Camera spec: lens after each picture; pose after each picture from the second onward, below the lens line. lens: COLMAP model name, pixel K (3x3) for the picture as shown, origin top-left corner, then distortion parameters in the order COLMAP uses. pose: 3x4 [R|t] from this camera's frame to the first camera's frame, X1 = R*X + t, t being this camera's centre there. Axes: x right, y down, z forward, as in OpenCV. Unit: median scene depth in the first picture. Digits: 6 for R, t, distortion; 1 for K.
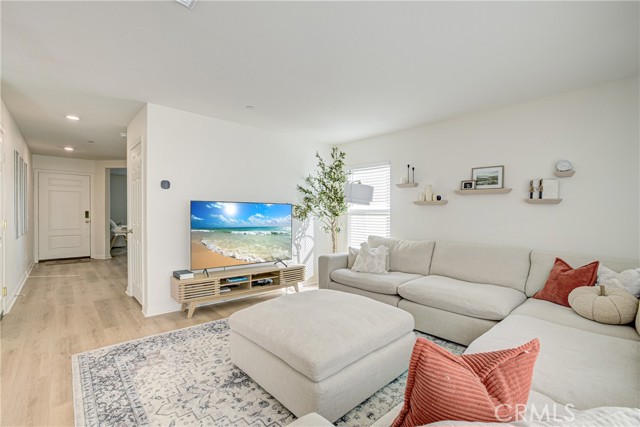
lens RADIAL K [[293.0, 0, 319.4], [0, 293.0, 209.9], [0, 0, 1]] dist [-0.053510, 0.012235]
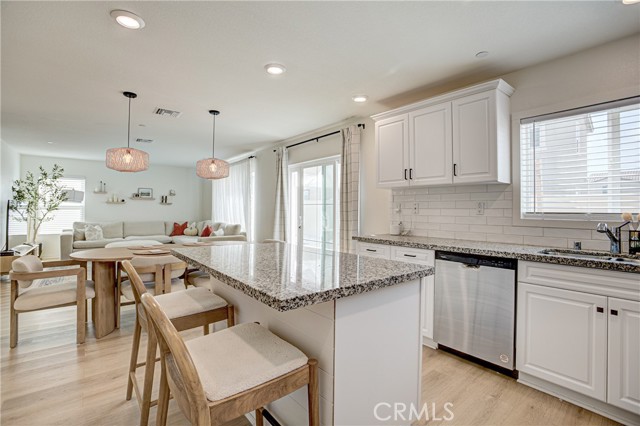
lens RADIAL K [[293.0, 0, 324.7], [0, 293.0, 201.7], [0, 0, 1]] dist [-0.053510, 0.012235]
pose [[0.038981, 0.015280, 0.999123, -1.519205], [-0.012932, 0.999807, -0.014786, -0.020950], [-0.999156, -0.012344, 0.039171, -0.501265]]
